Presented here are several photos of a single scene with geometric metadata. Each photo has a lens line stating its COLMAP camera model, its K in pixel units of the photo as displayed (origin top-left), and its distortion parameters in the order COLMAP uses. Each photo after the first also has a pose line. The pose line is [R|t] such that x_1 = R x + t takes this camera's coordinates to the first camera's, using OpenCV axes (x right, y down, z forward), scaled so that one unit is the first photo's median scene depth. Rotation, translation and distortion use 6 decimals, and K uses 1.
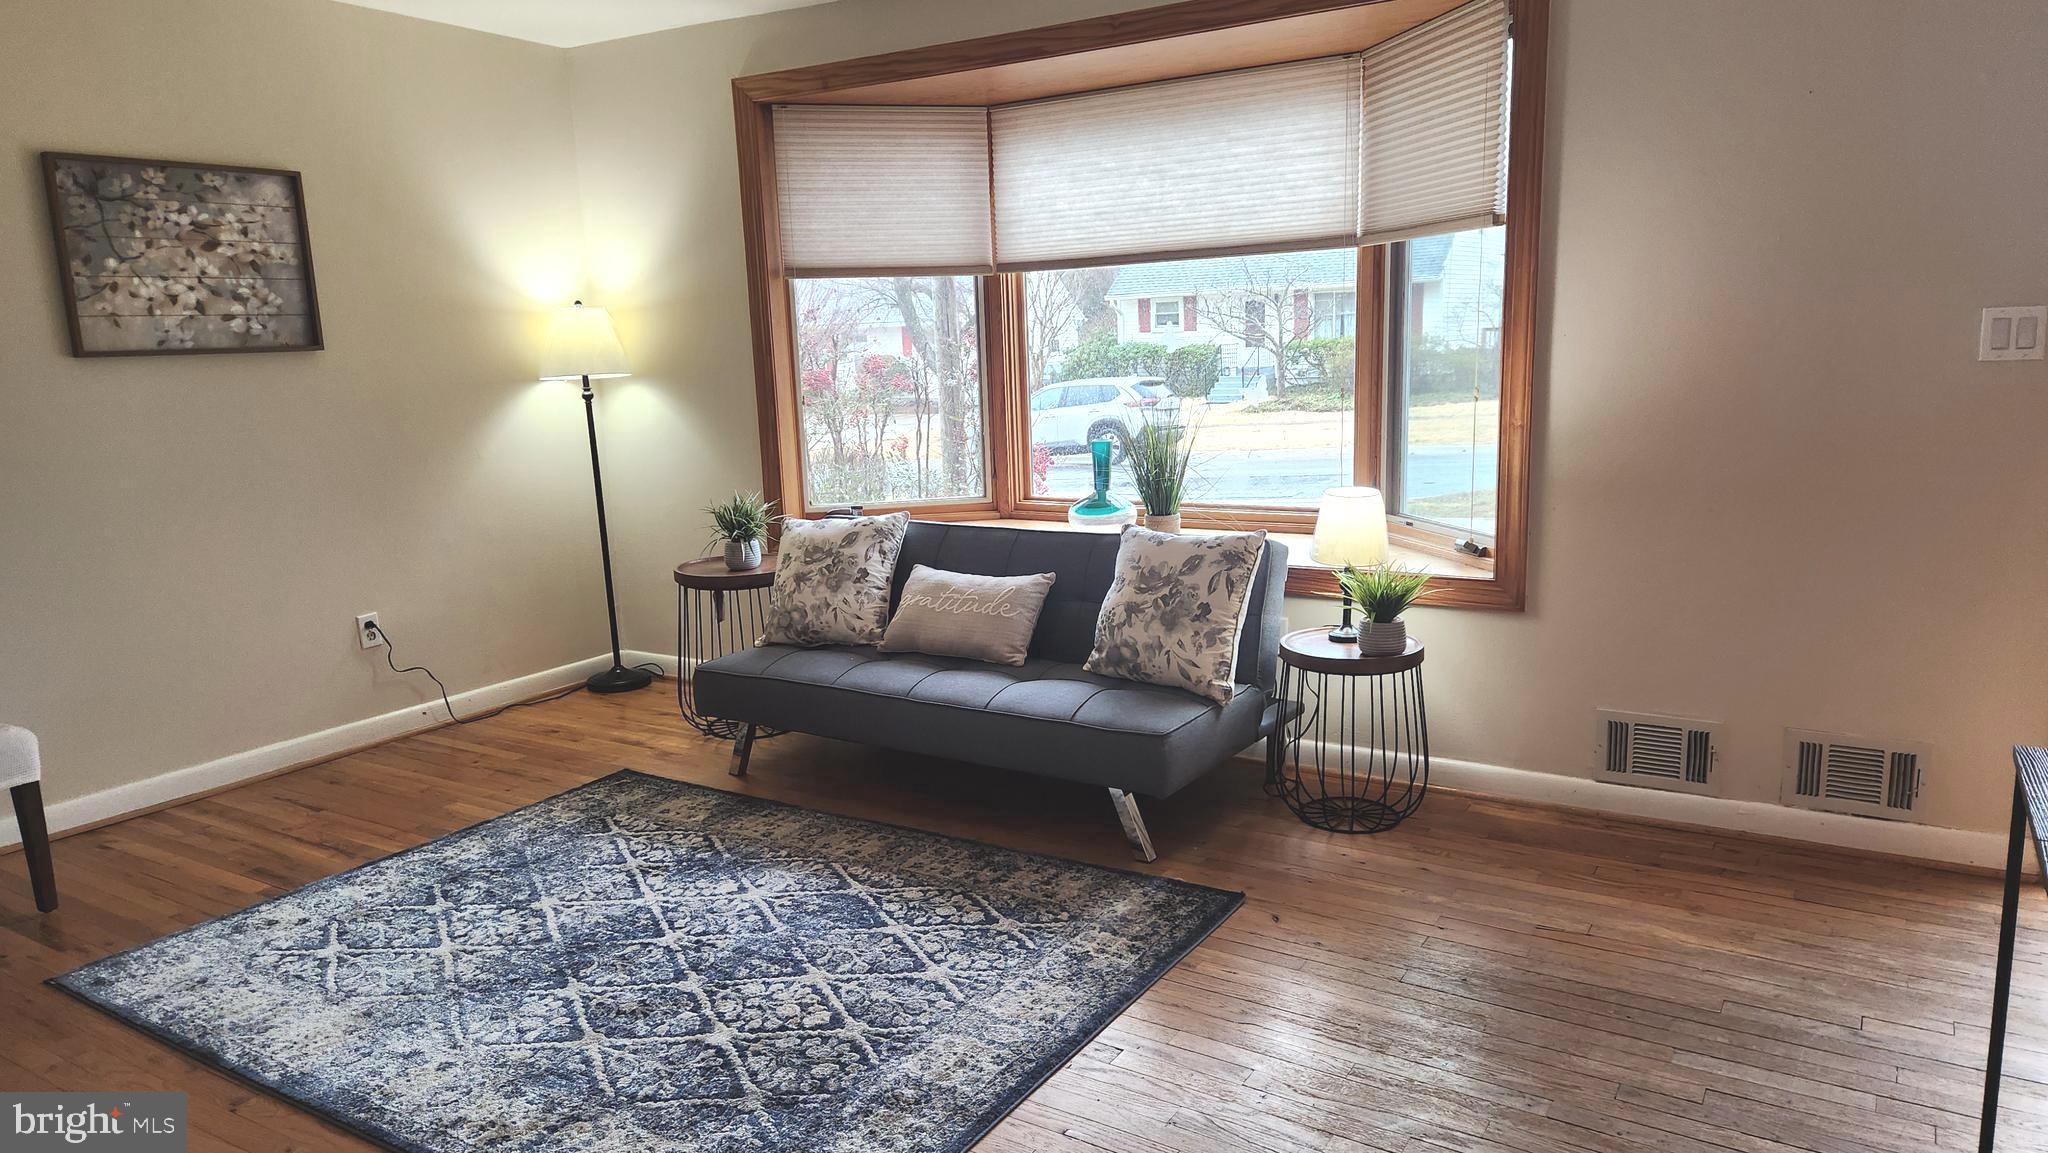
lens RADIAL K [[1380.3, 0, 1024.0], [0, 1380.3, 576.5], [0, 0, 1]] dist [0.128104, -0.096517]
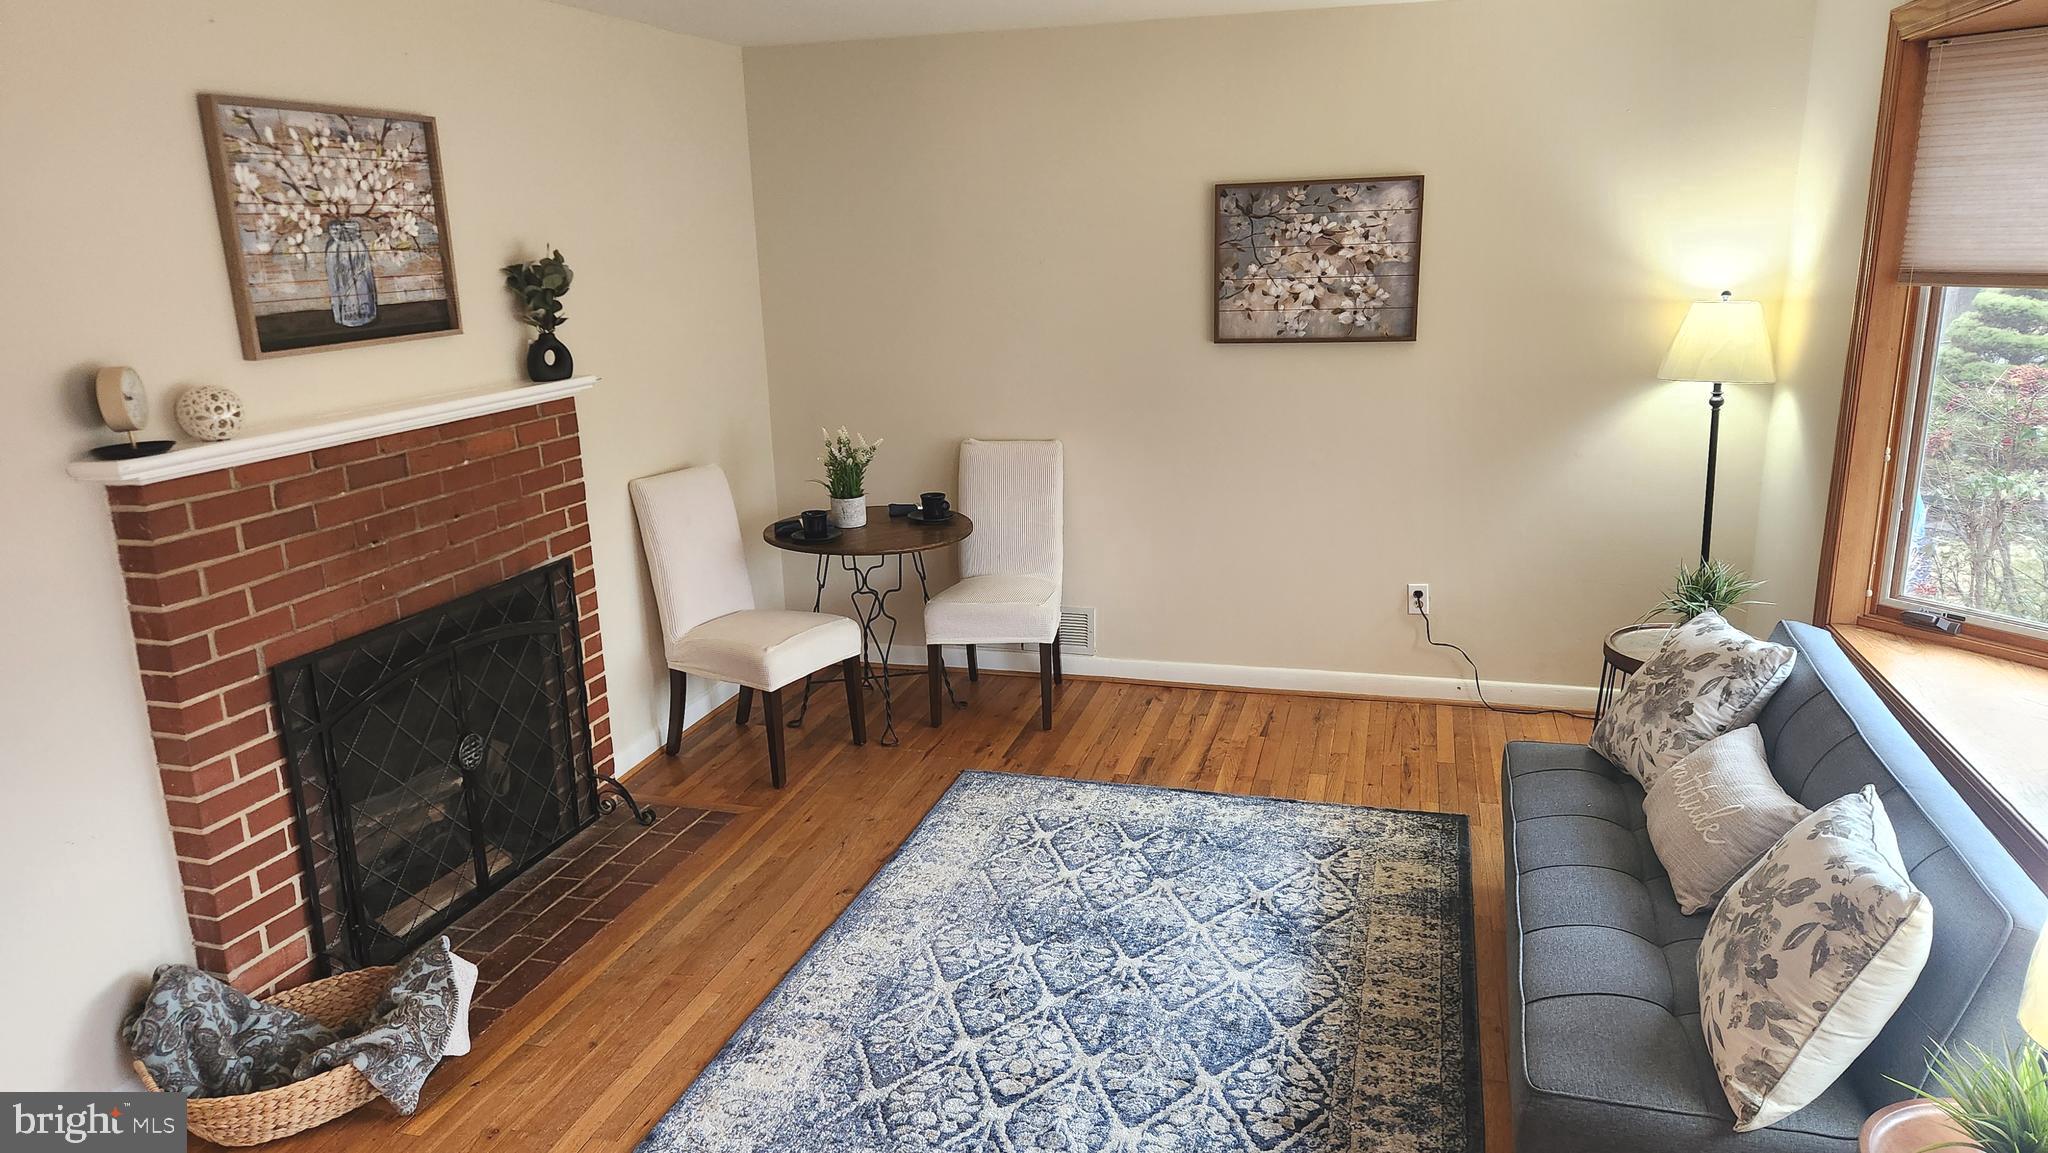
lens RADIAL K [[1380.3, 0, 1024.0], [0, 1380.3, 576.5], [0, 0, 1]] dist [0.128104, -0.096517]
pose [[0.298147, 0.264686, -0.917088, 0.482169], [-0.155958, 0.961381, 0.226768, -0.198567], [0.941693, 0.075417, 0.327913, 0.416759]]
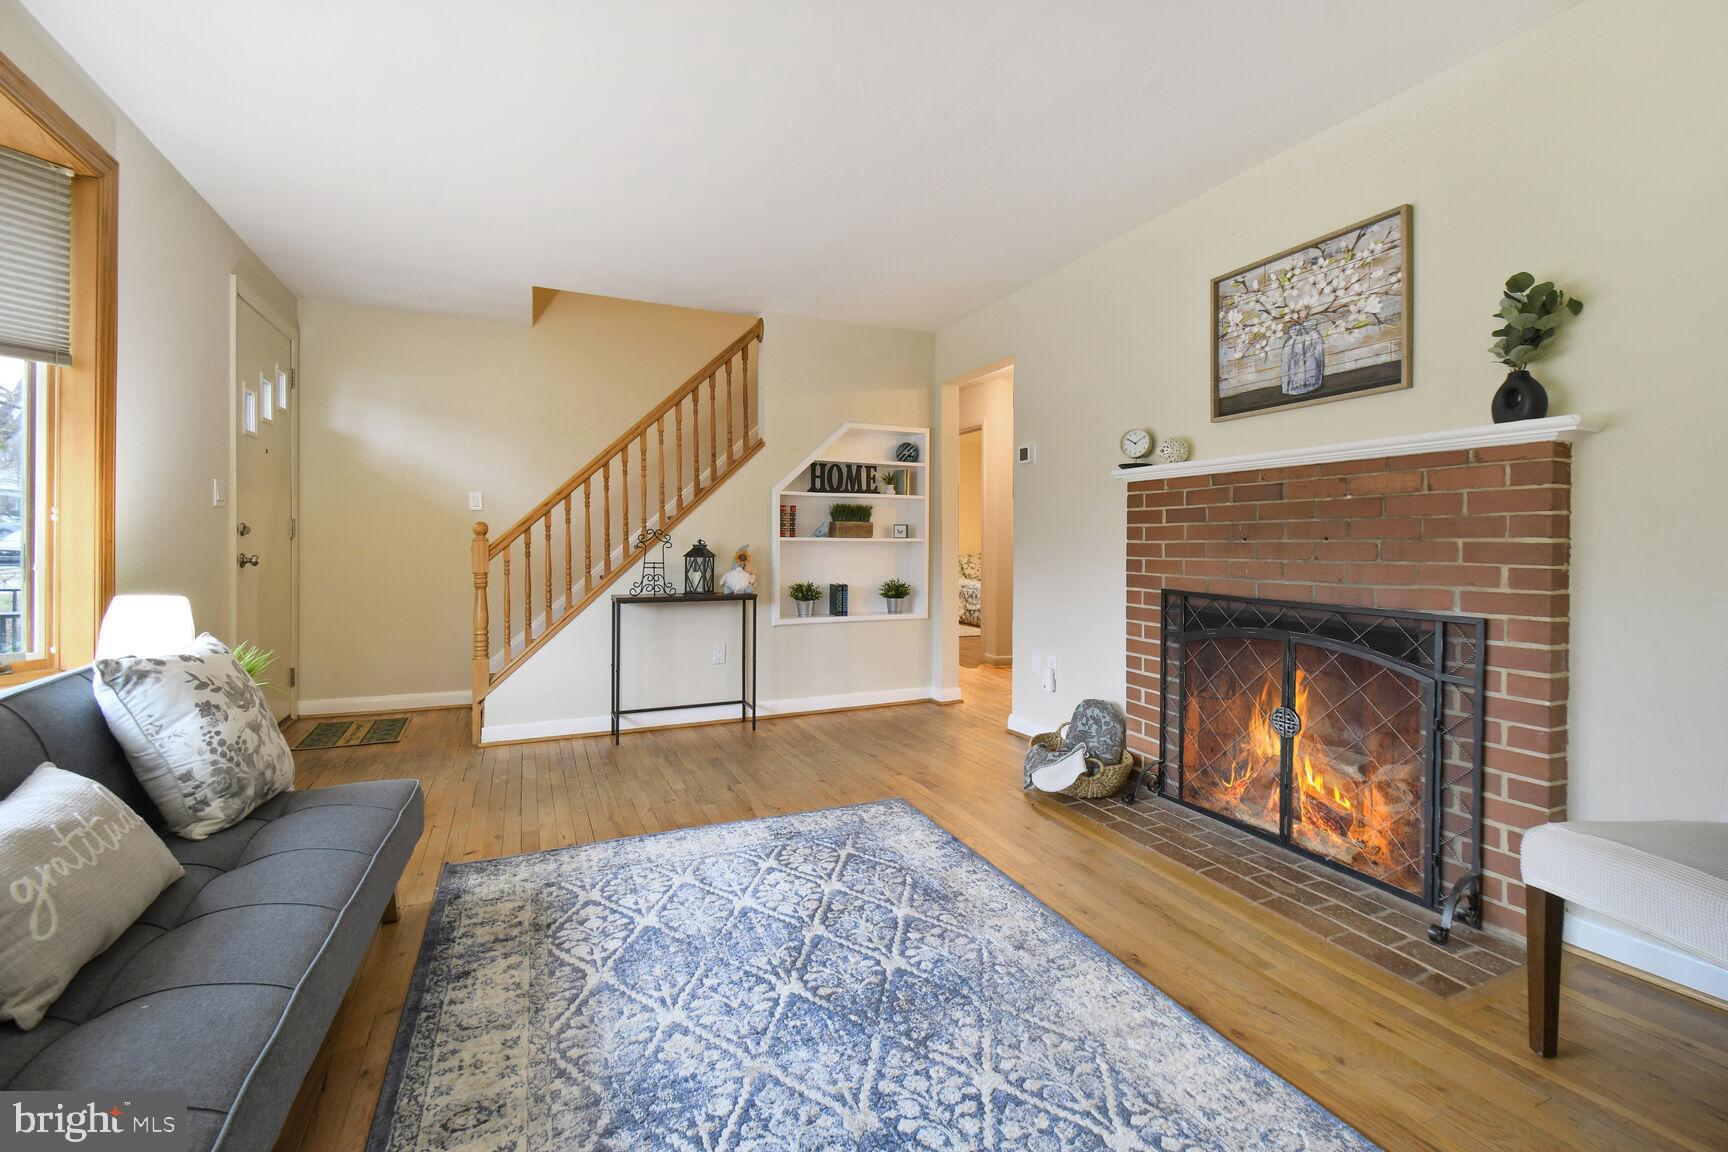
lens RADIAL K [[768.0, 0, 870.5], [0, 768.0, 547.9], [0, 0, 1]] dist [0.041942, -0.022640]
pose [[-0.837412, 0.032836, 0.545584, -0.474266], [0.125197, 0.983178, 0.132990, -0.096062], [-0.532040, 0.179673, -0.827437, 1.051736]]
